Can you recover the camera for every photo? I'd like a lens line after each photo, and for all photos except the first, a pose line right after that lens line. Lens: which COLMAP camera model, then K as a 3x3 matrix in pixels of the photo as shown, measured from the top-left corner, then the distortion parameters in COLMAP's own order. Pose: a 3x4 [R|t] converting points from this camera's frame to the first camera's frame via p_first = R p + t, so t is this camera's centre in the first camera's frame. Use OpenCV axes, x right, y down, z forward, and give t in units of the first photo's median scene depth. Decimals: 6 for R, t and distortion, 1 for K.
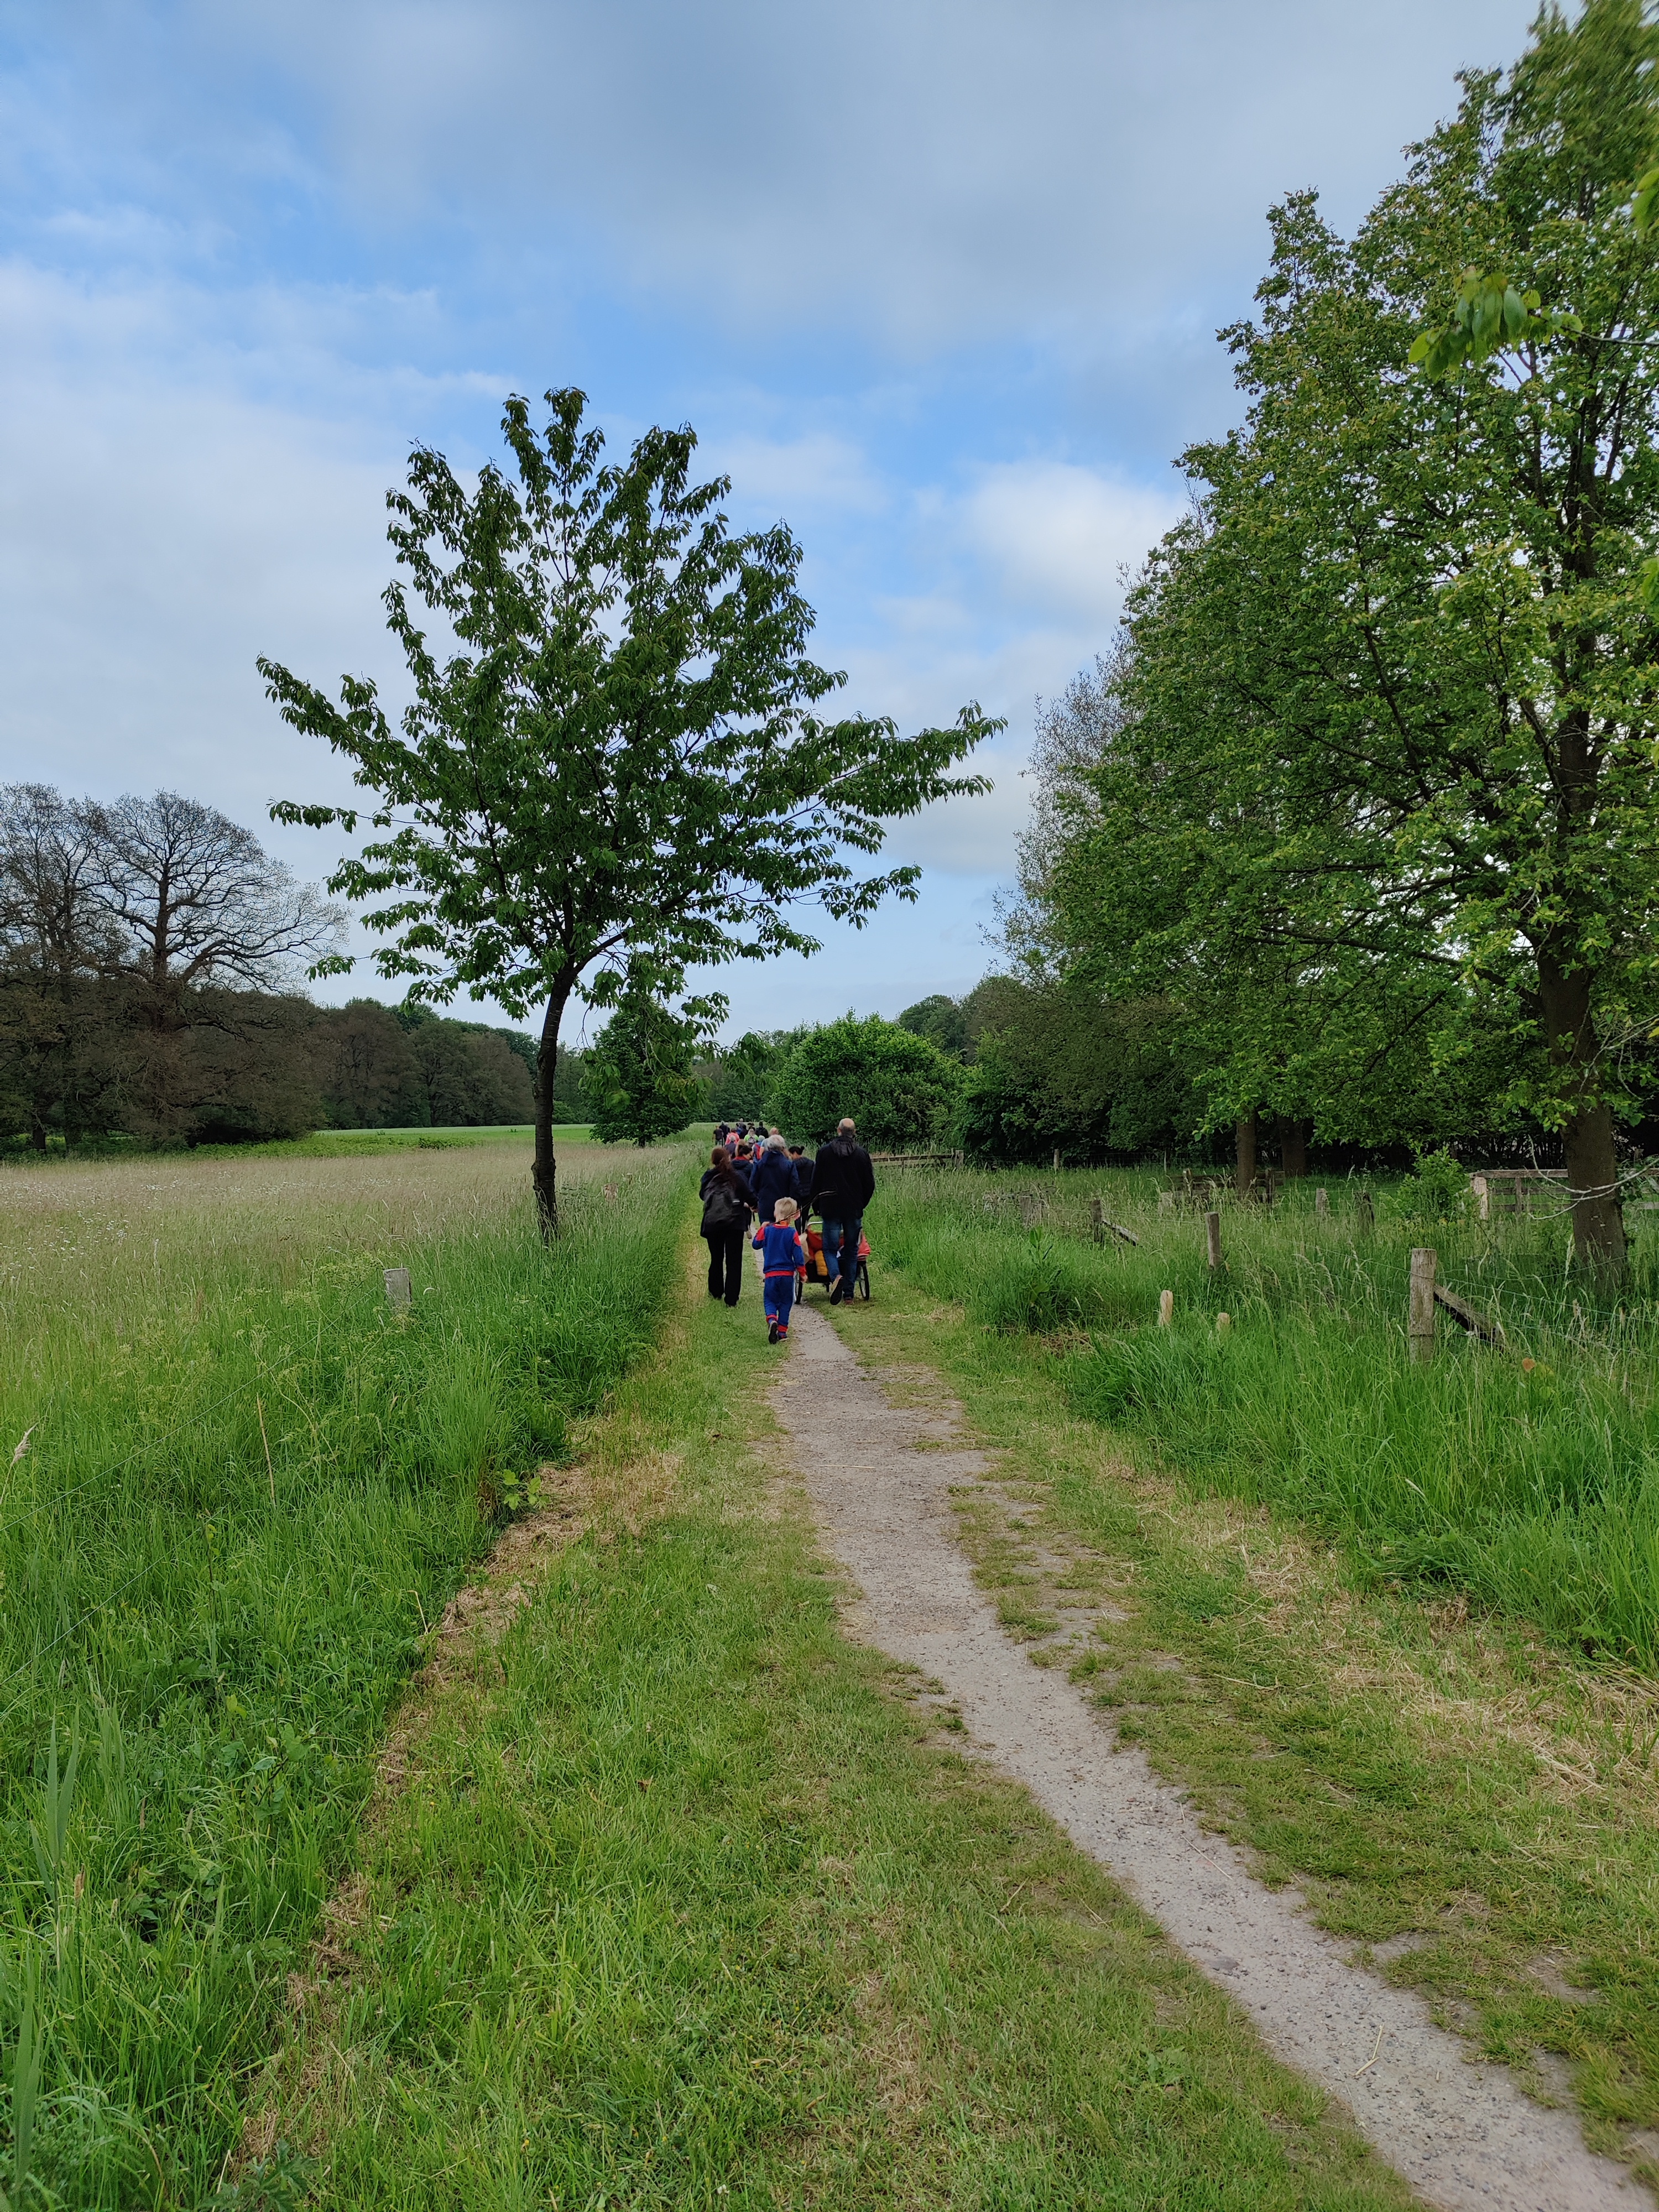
lens RADIAL K [[1637.2, 0, 821.8], [0, 1637.2, 1130.4], [0, 0, 1]] dist [0.041923, 0.014274]
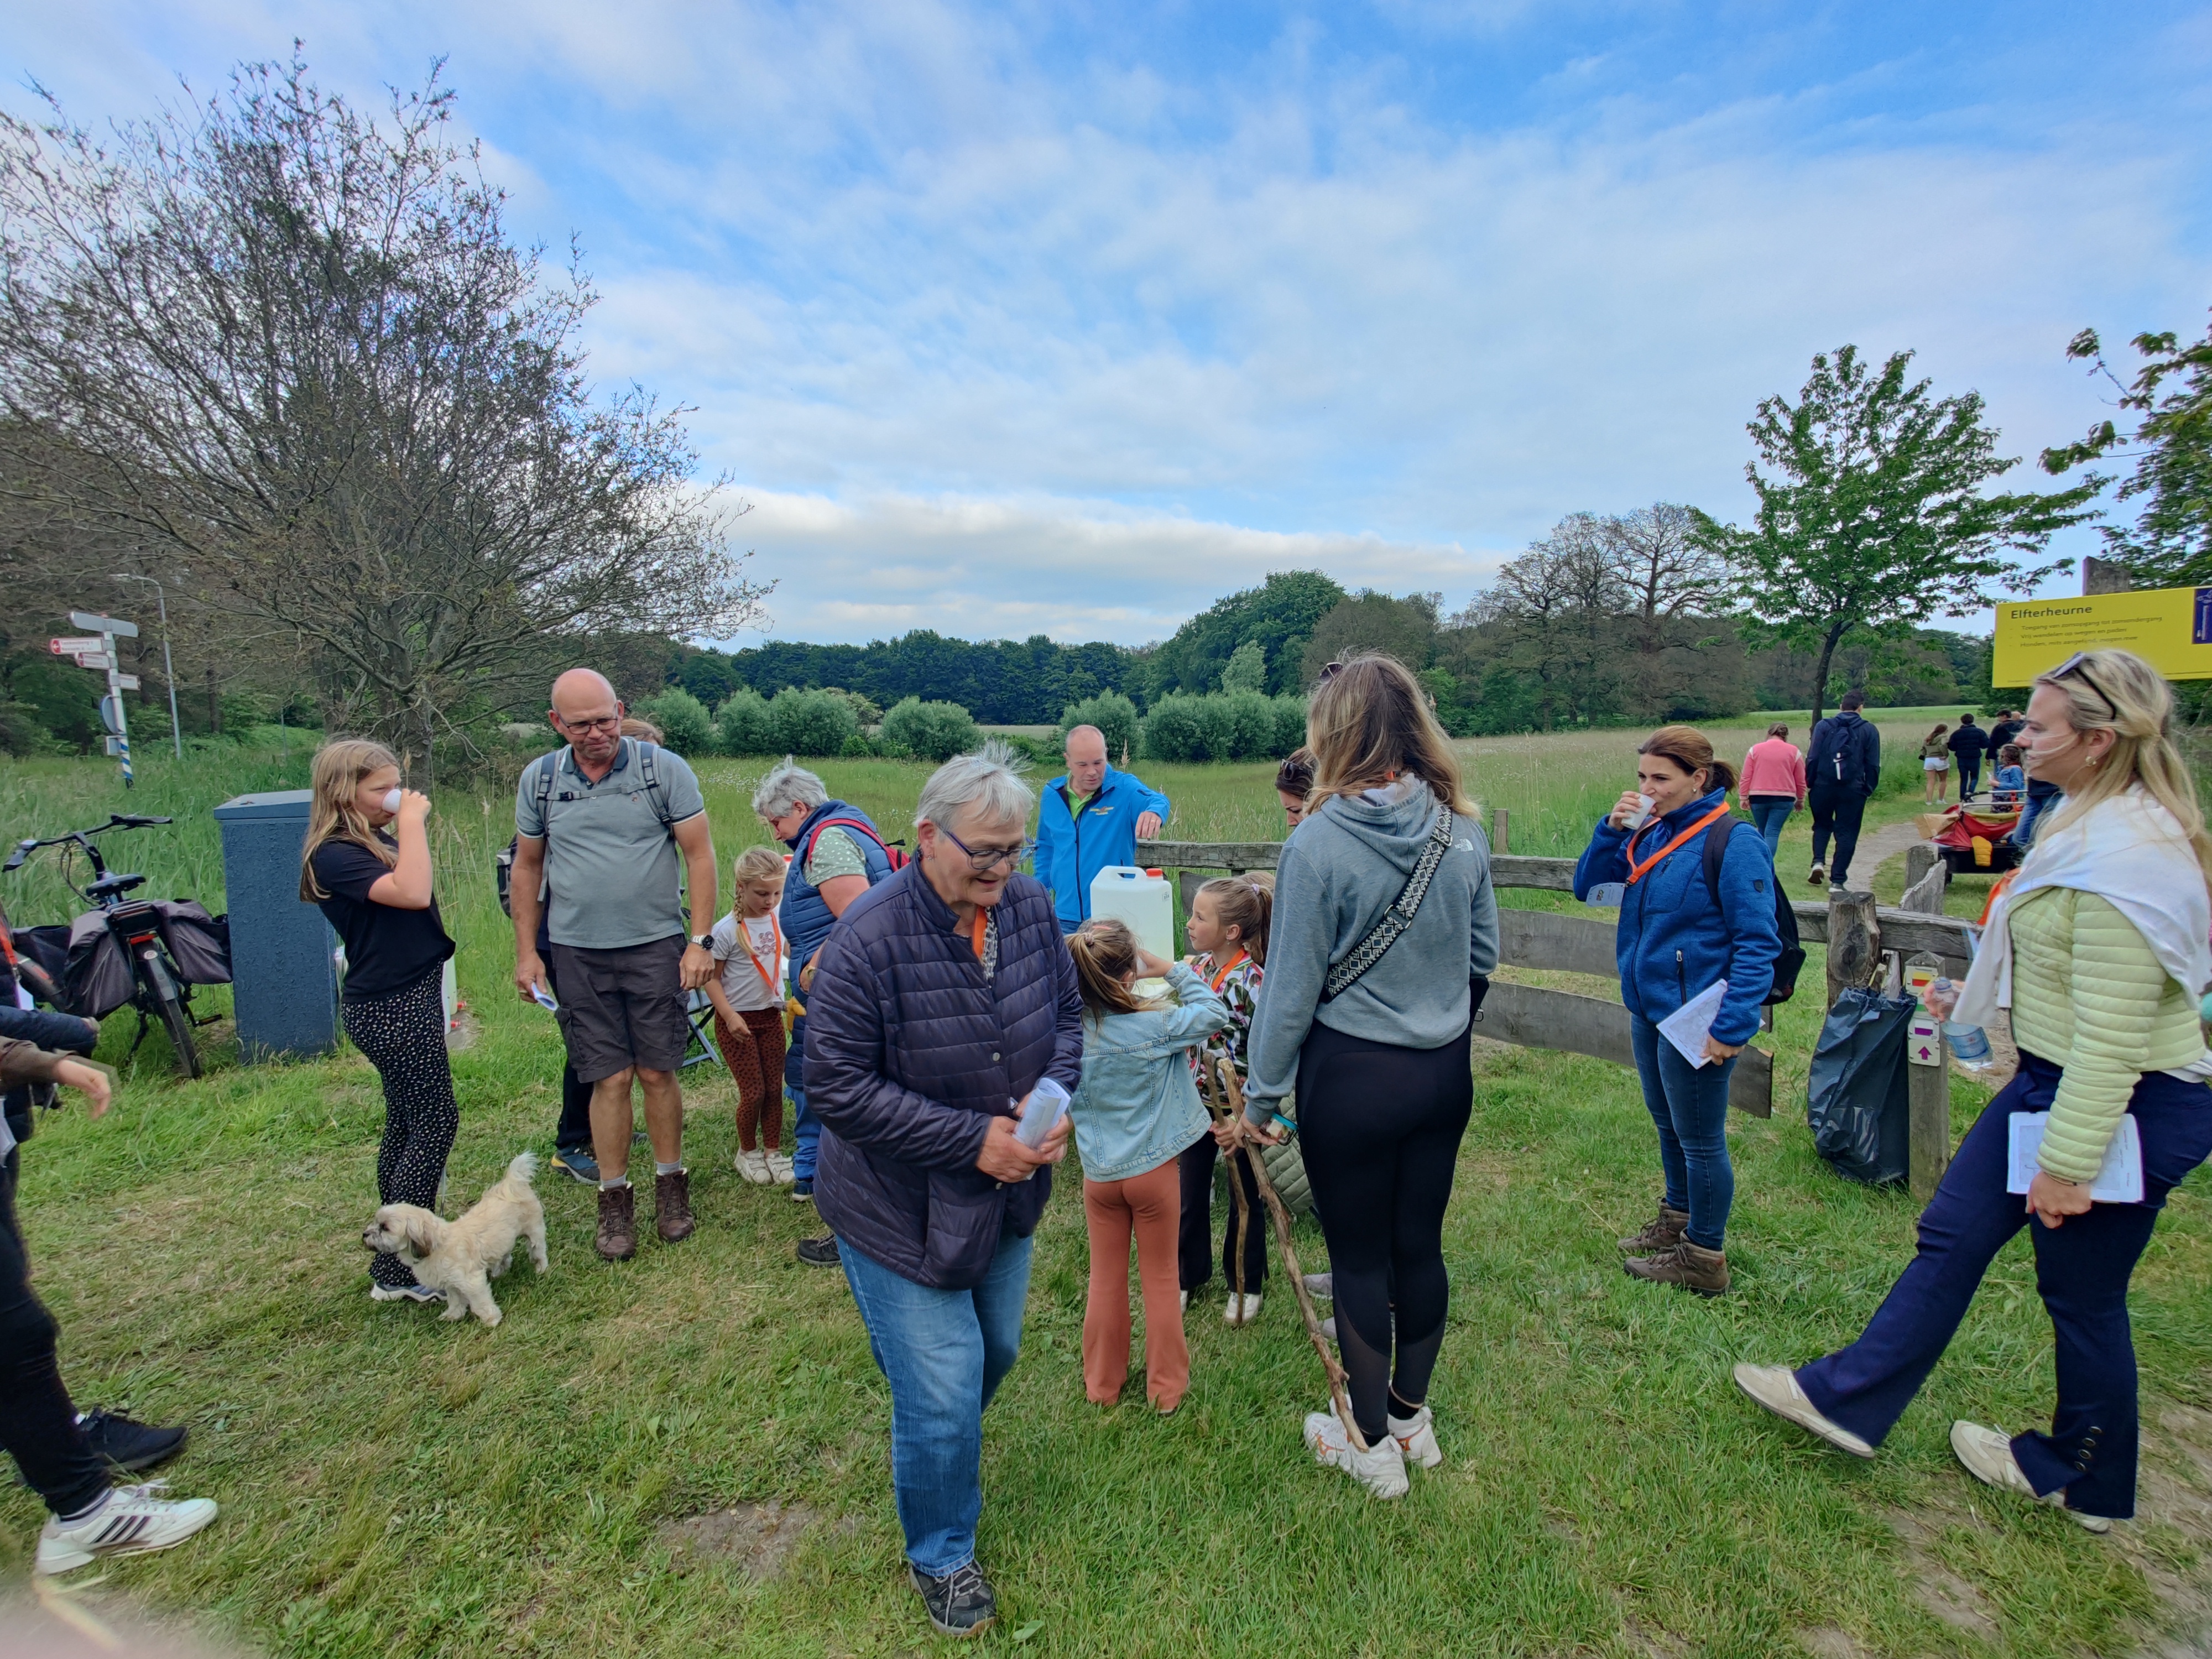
lens RADIAL K [[1027.1, 0, 1114.4], [0, 1027.1, 835.9], [0, 0, 1]] dist [0.011888, -0.003660]
pose [[0.653870, 0.078647, -0.752508, 0.256910], [0.010630, 0.993530, 0.113073, 0.002449], [0.756532, -0.081934, 0.648803, -0.562704]]
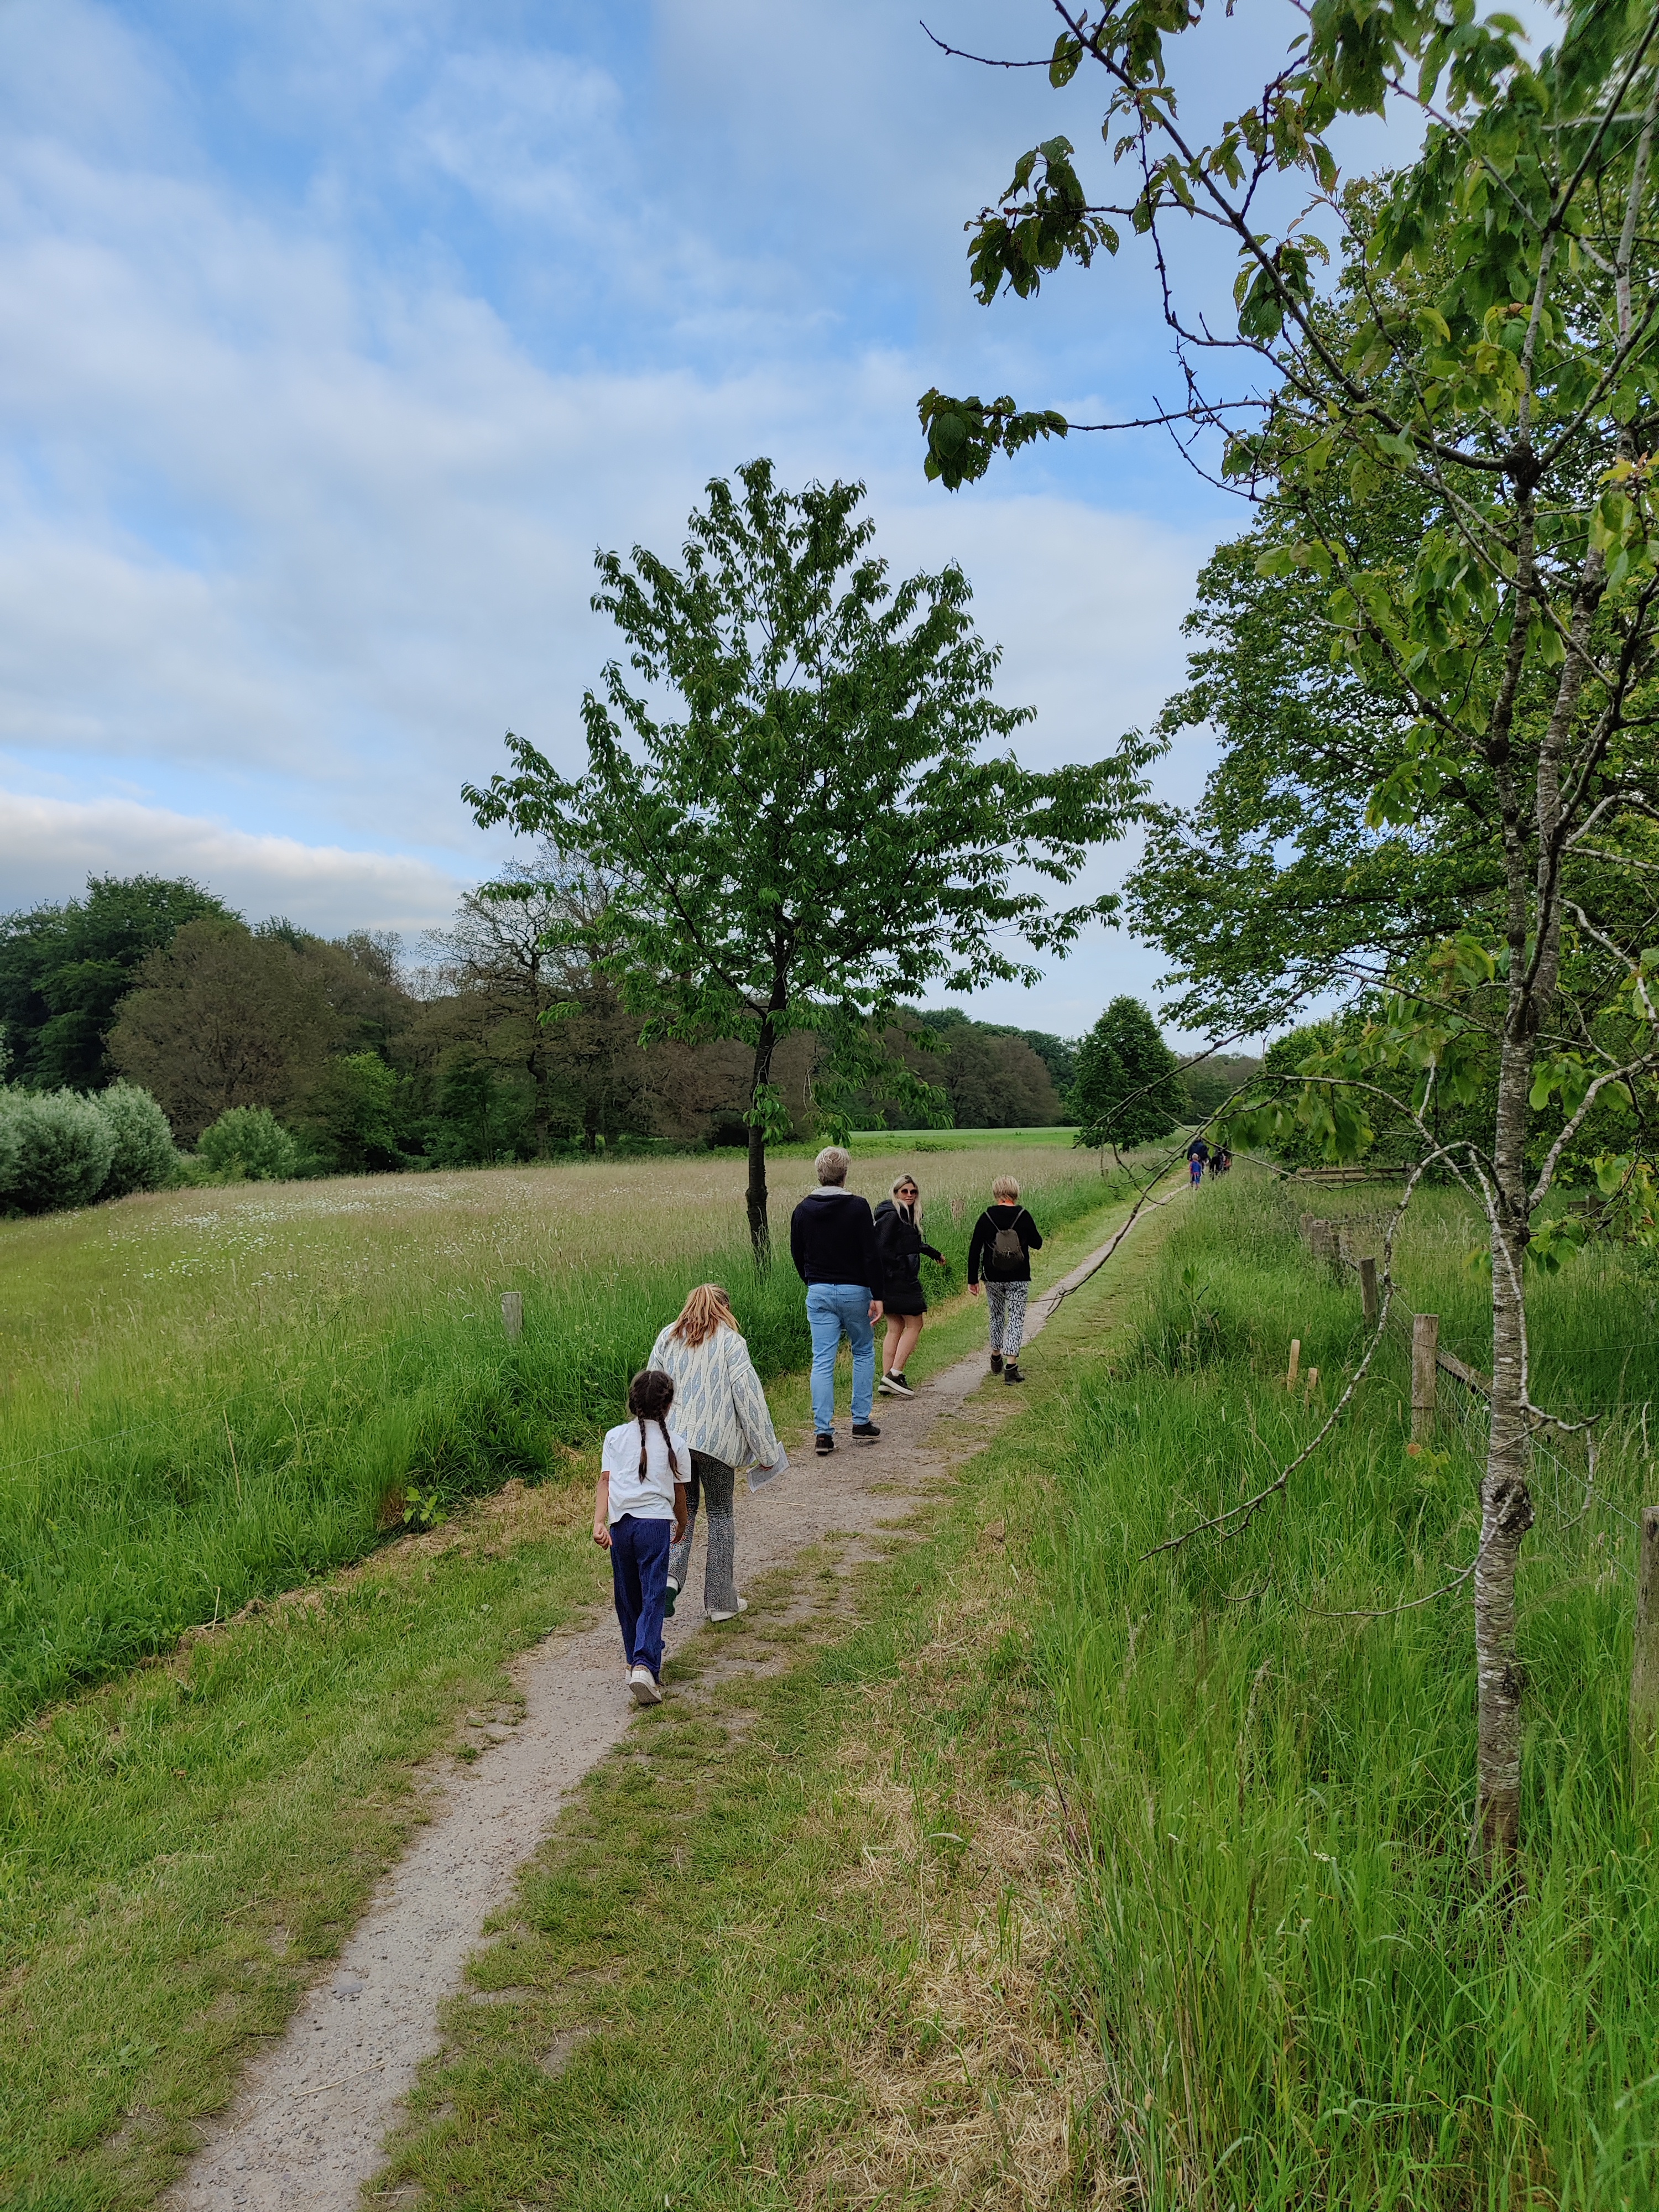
lens RADIAL K [[1637.2, 0, 821.8], [0, 1637.2, 1130.4], [0, 0, 1]] dist [0.041923, 0.014274]
pose [[0.947450, 0.004160, -0.319877, 0.212412], [-0.004123, 0.999991, 0.000794, -0.019888], [0.319877, 0.000567, 0.947459, 0.011471]]
